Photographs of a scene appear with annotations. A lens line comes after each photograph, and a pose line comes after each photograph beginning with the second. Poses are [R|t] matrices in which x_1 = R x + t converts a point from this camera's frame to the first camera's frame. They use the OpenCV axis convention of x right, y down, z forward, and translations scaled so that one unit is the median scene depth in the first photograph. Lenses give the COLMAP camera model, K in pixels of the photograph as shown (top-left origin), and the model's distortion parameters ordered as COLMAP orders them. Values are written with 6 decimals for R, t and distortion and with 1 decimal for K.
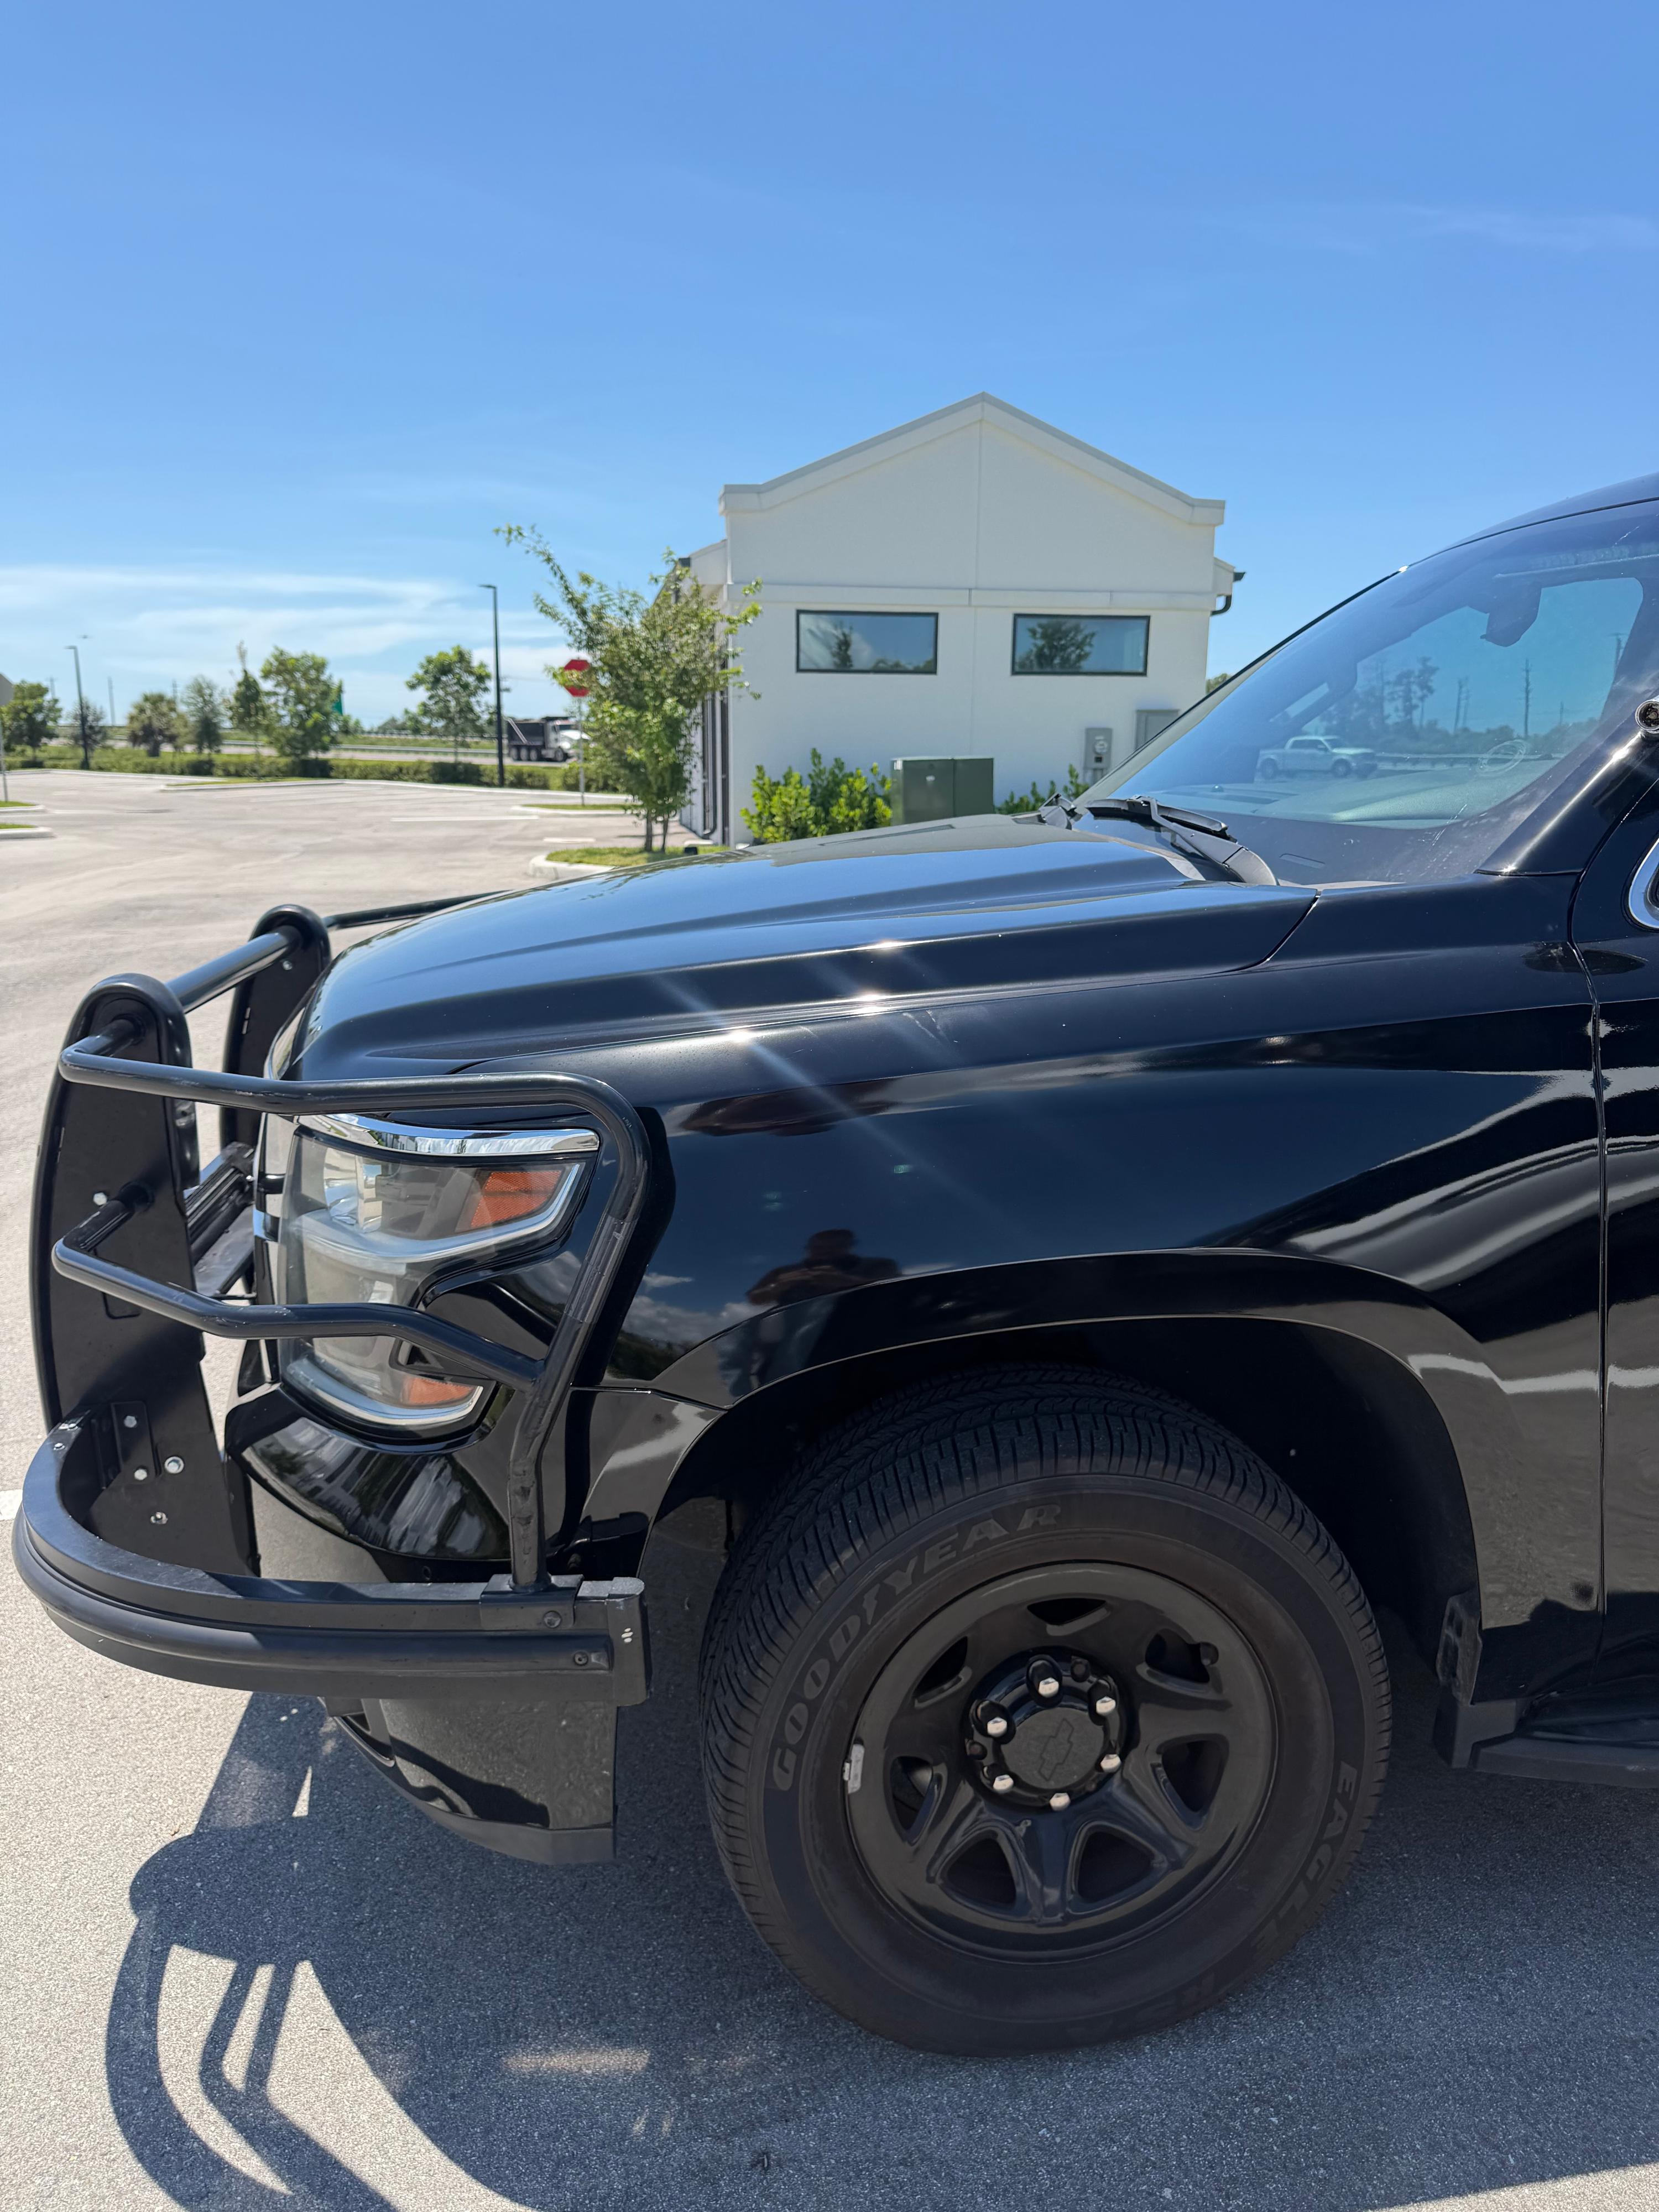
lens RADIAL K [[1574.9, 0, 840.1], [0, 1574.9, 1150.8], [0, 0, 1]] dist [0.026126, -0.029865]
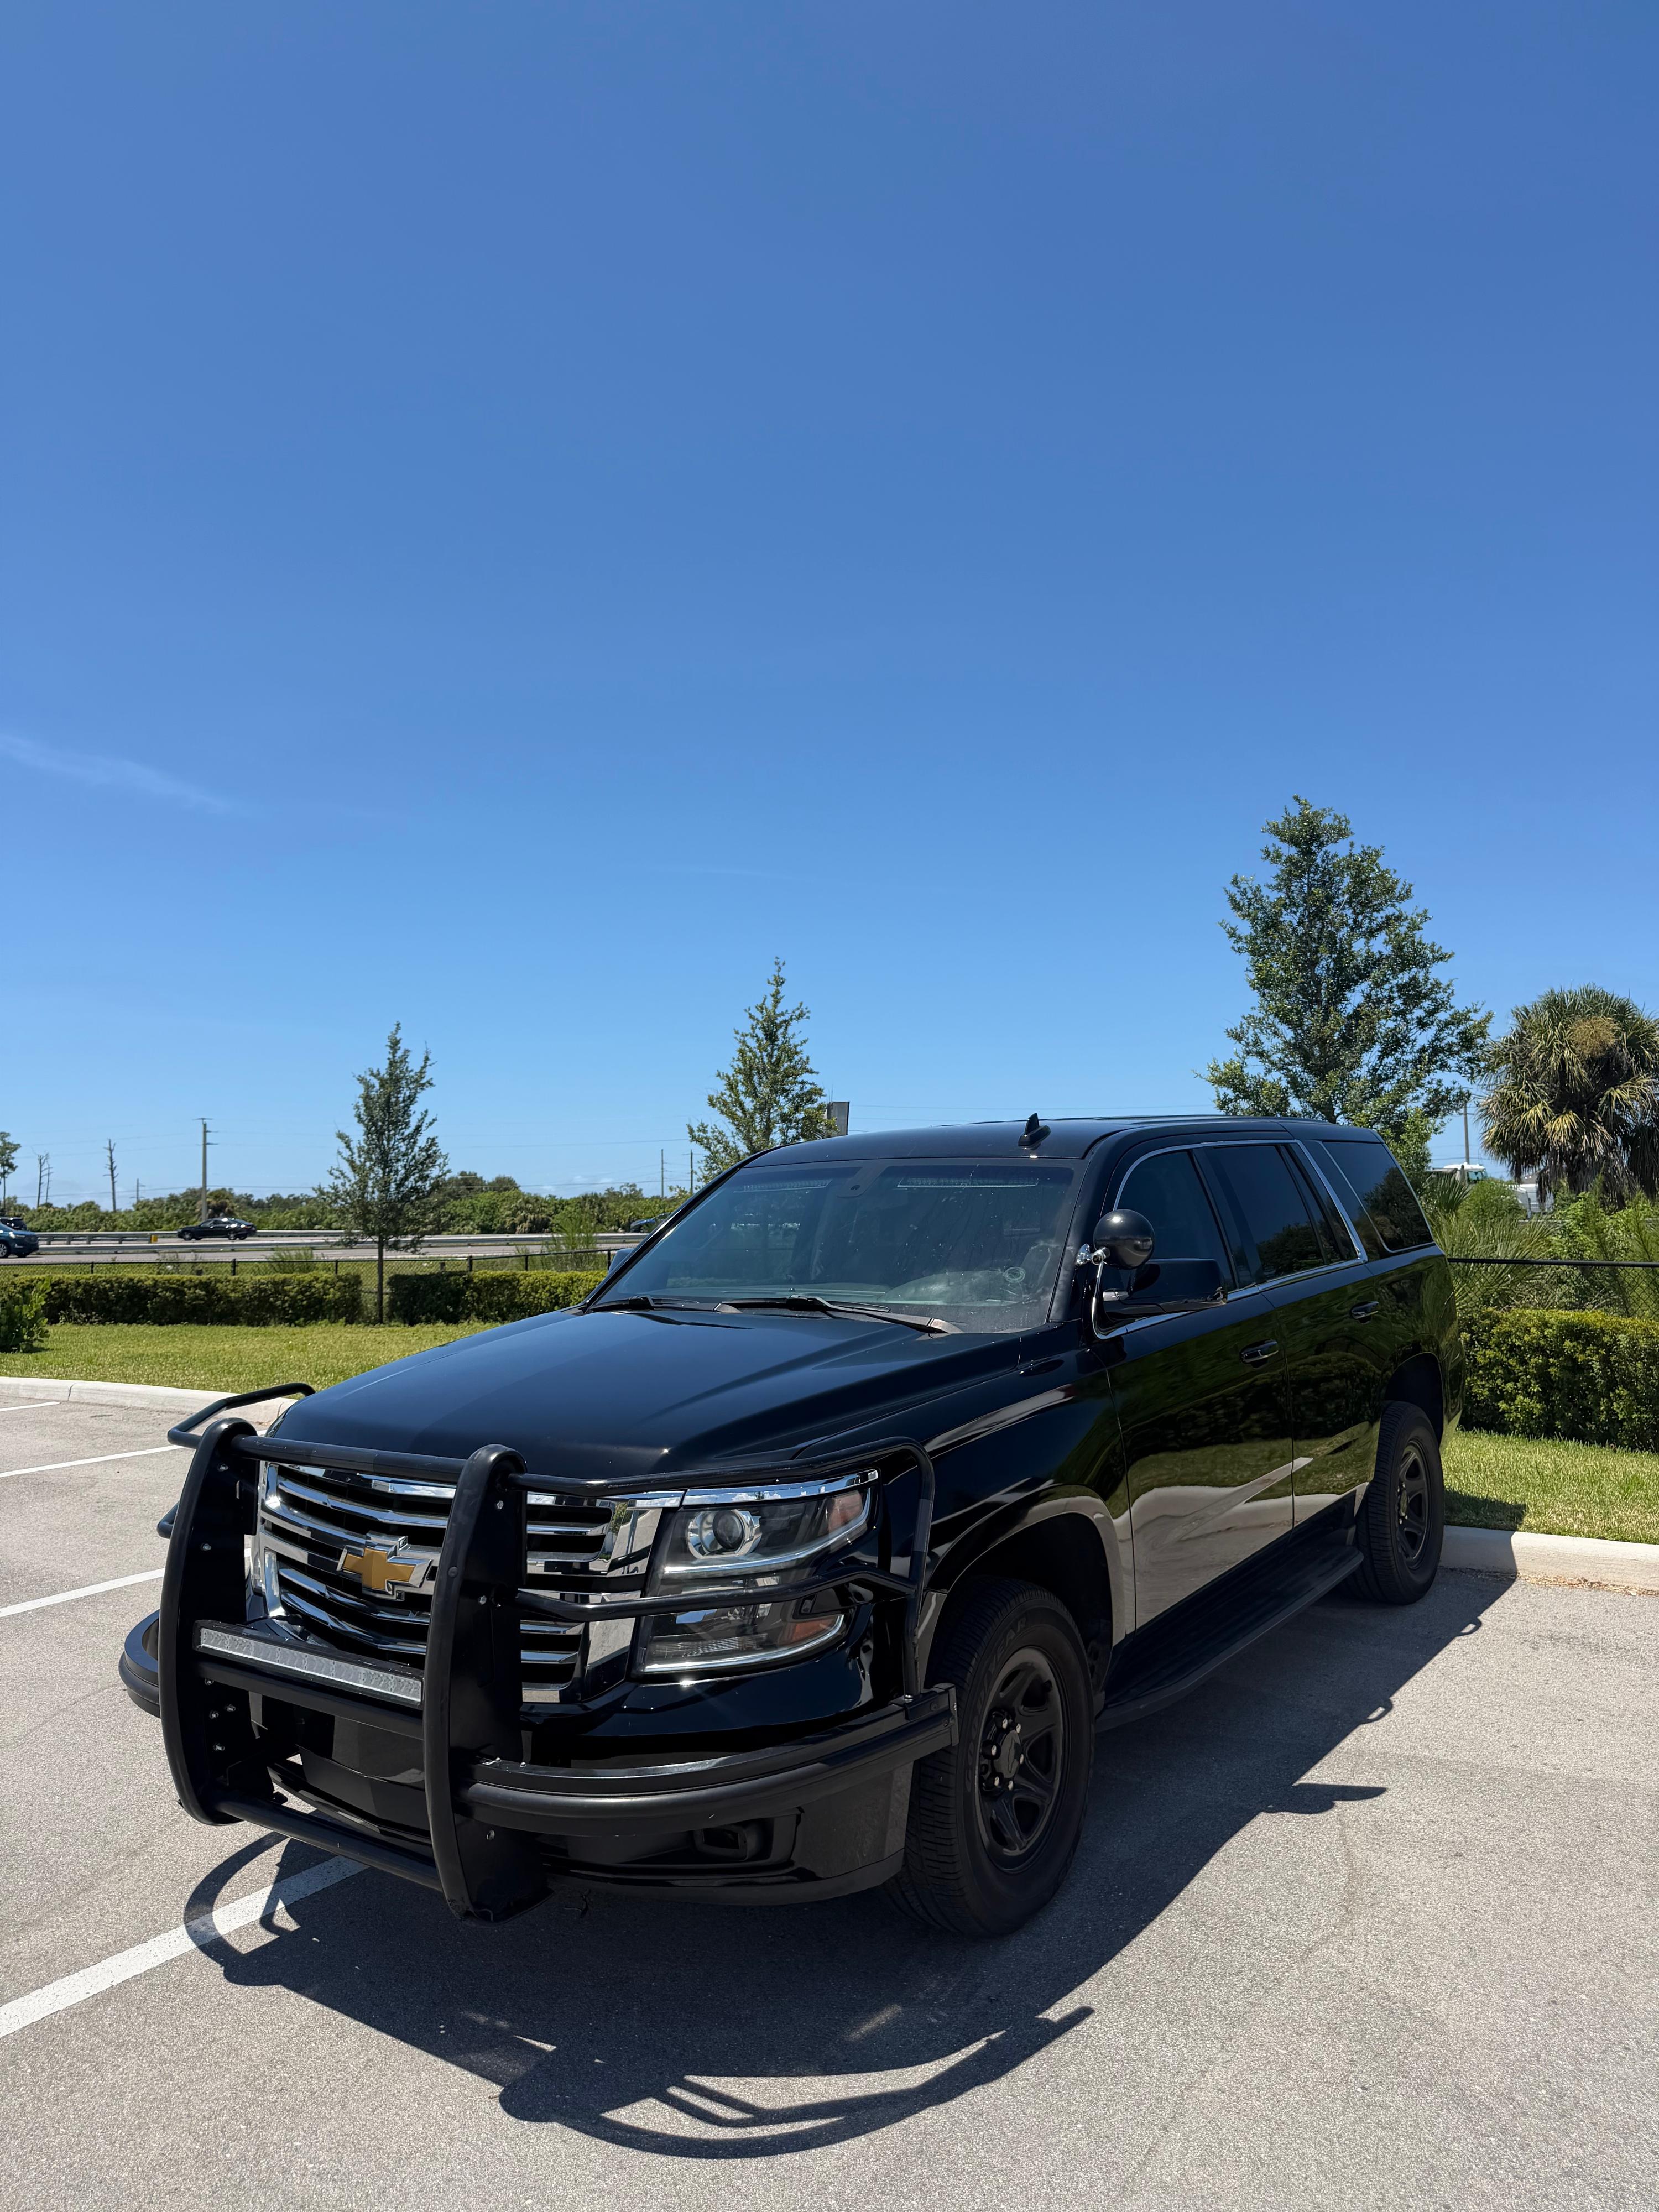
lens RADIAL K [[1579.6, 0, 826.2], [0, 1579.6, 1071.2], [0, 0, 1]] dist [0.040757, -0.039797]
pose [[0.671995, 0.046400, 0.739101, -1.526632], [0.203927, 0.947855, -0.244917, -0.013056], [-0.711925, 0.315306, 0.627491, -0.415485]]
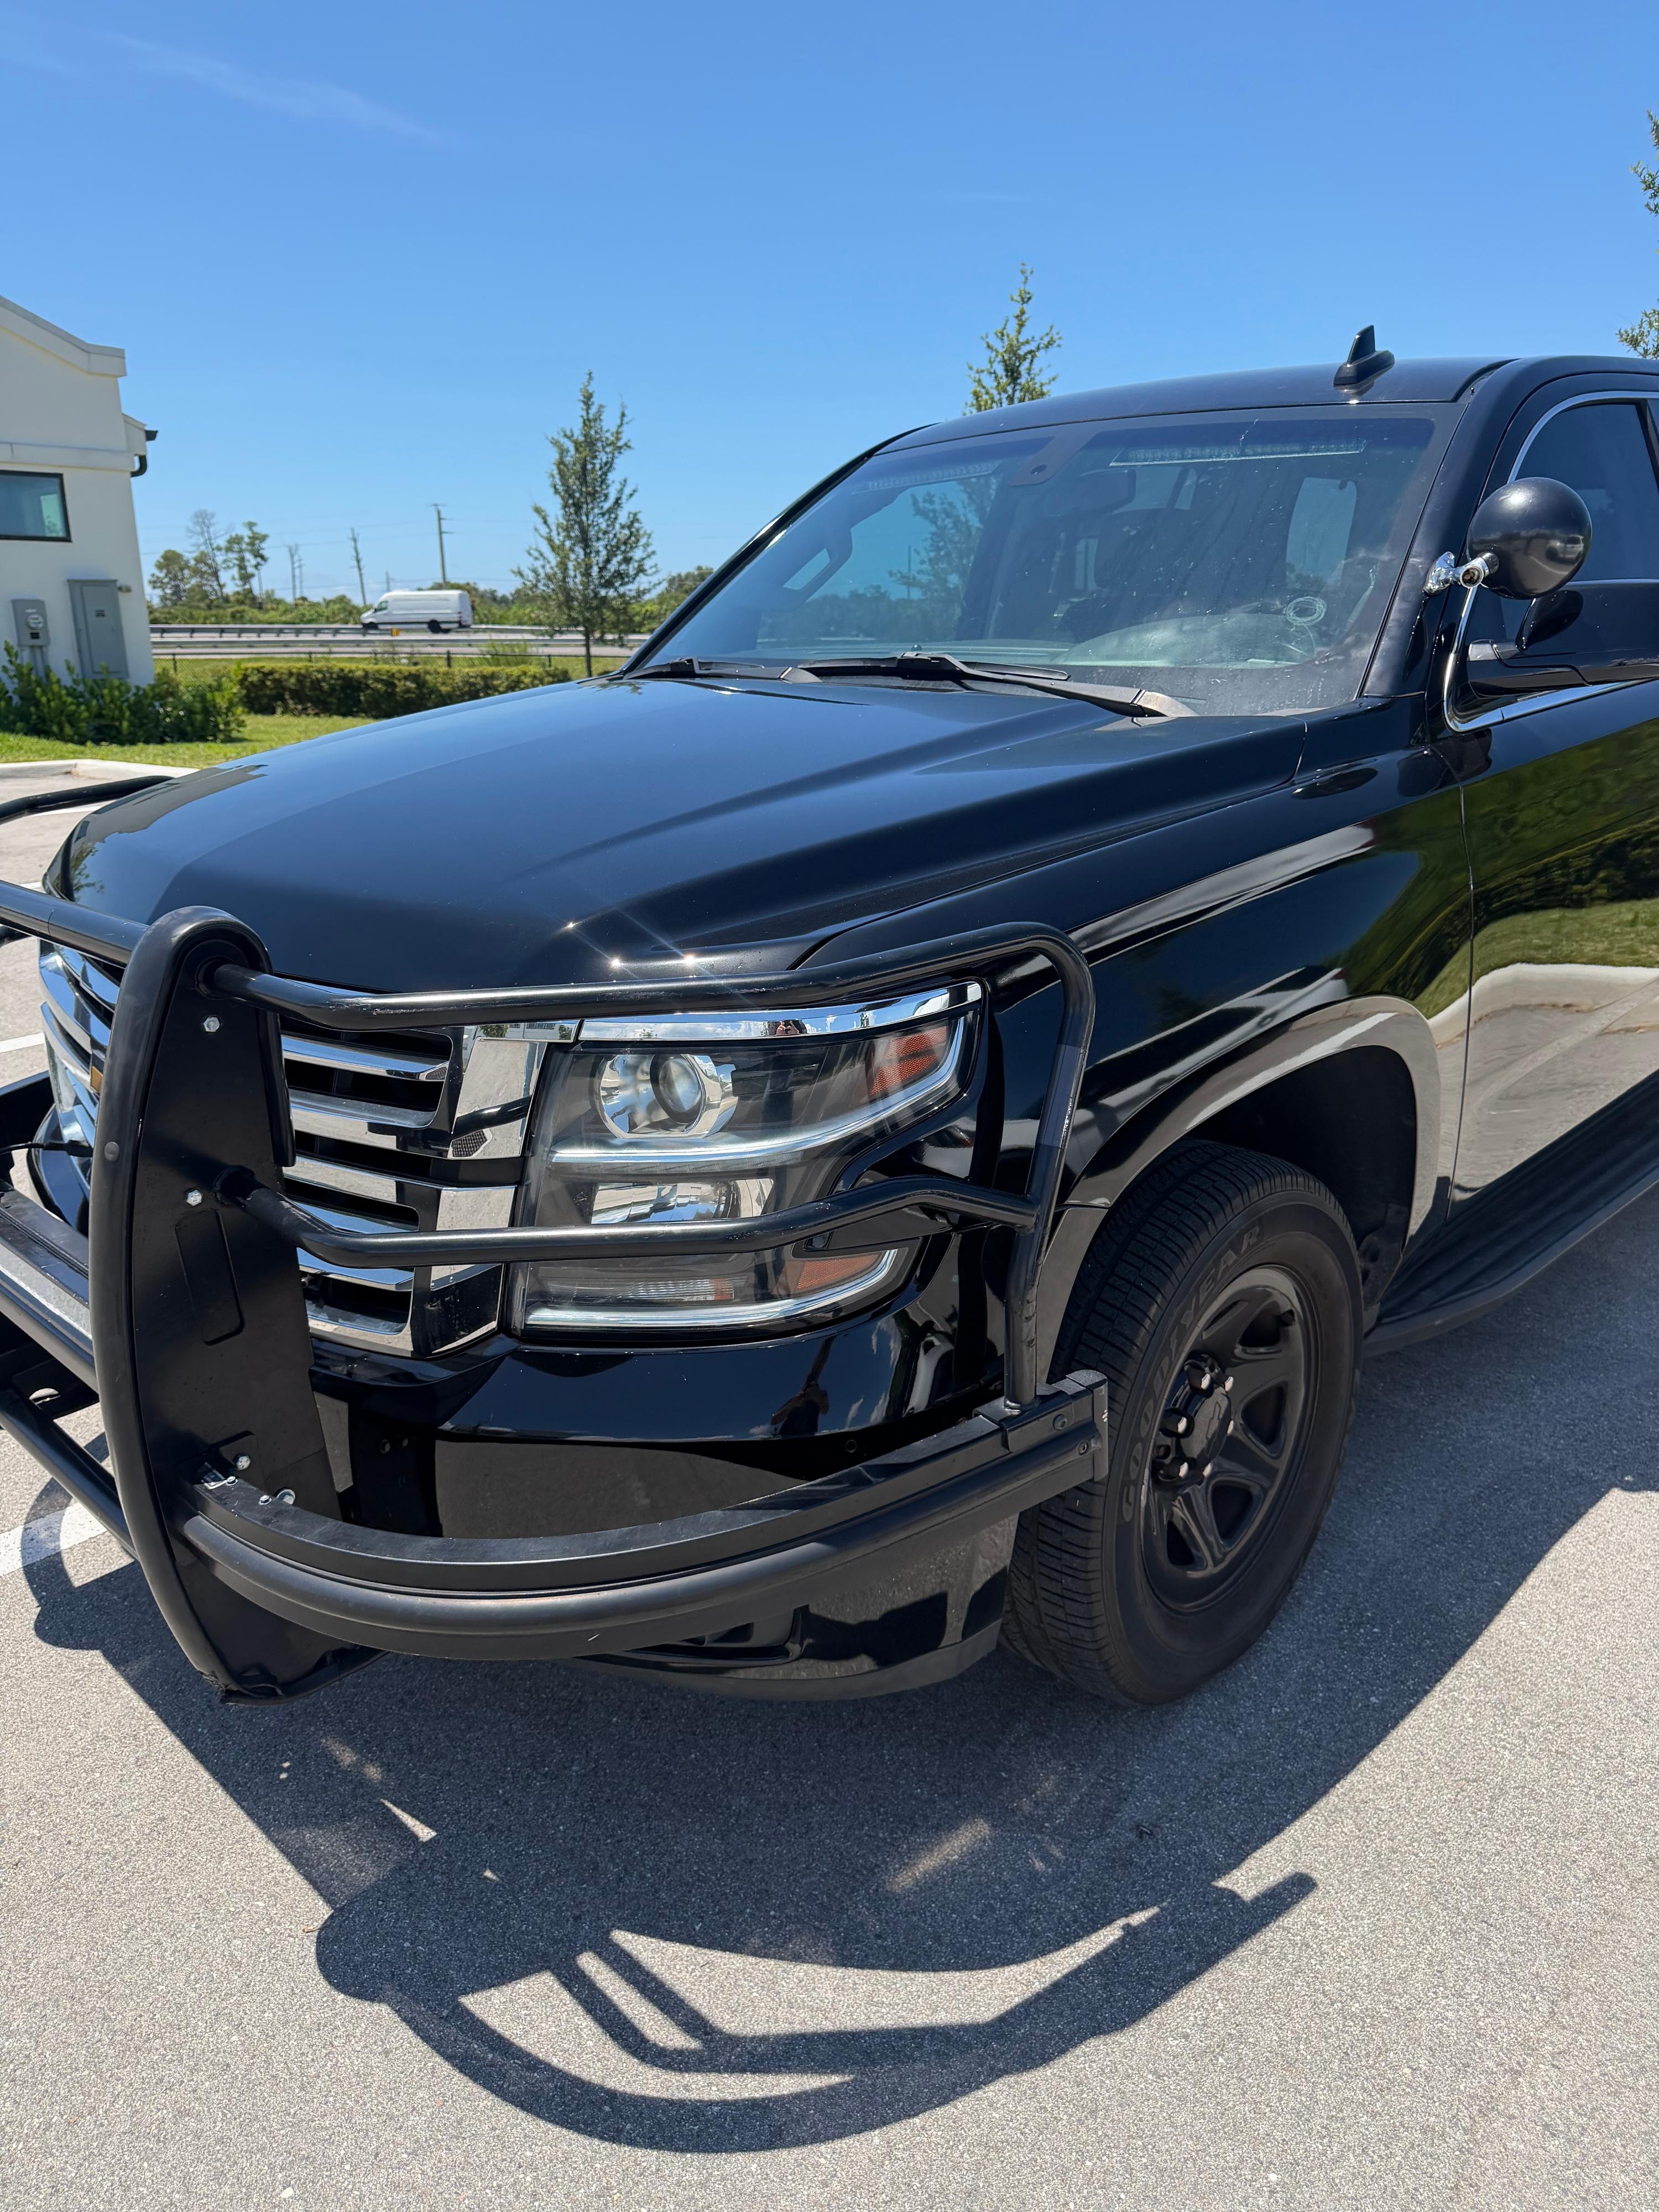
lens RADIAL K [[1574.9, 0, 826.8], [0, 1574.9, 1105.7], [0, 0, 1]] dist [0.026126, -0.029865]
pose [[0.779051, -0.200438, 0.594058, -0.739090], [0.170730, 0.979534, 0.106602, -0.054327], [-0.603267, 0.018375, 0.797327, 0.166914]]
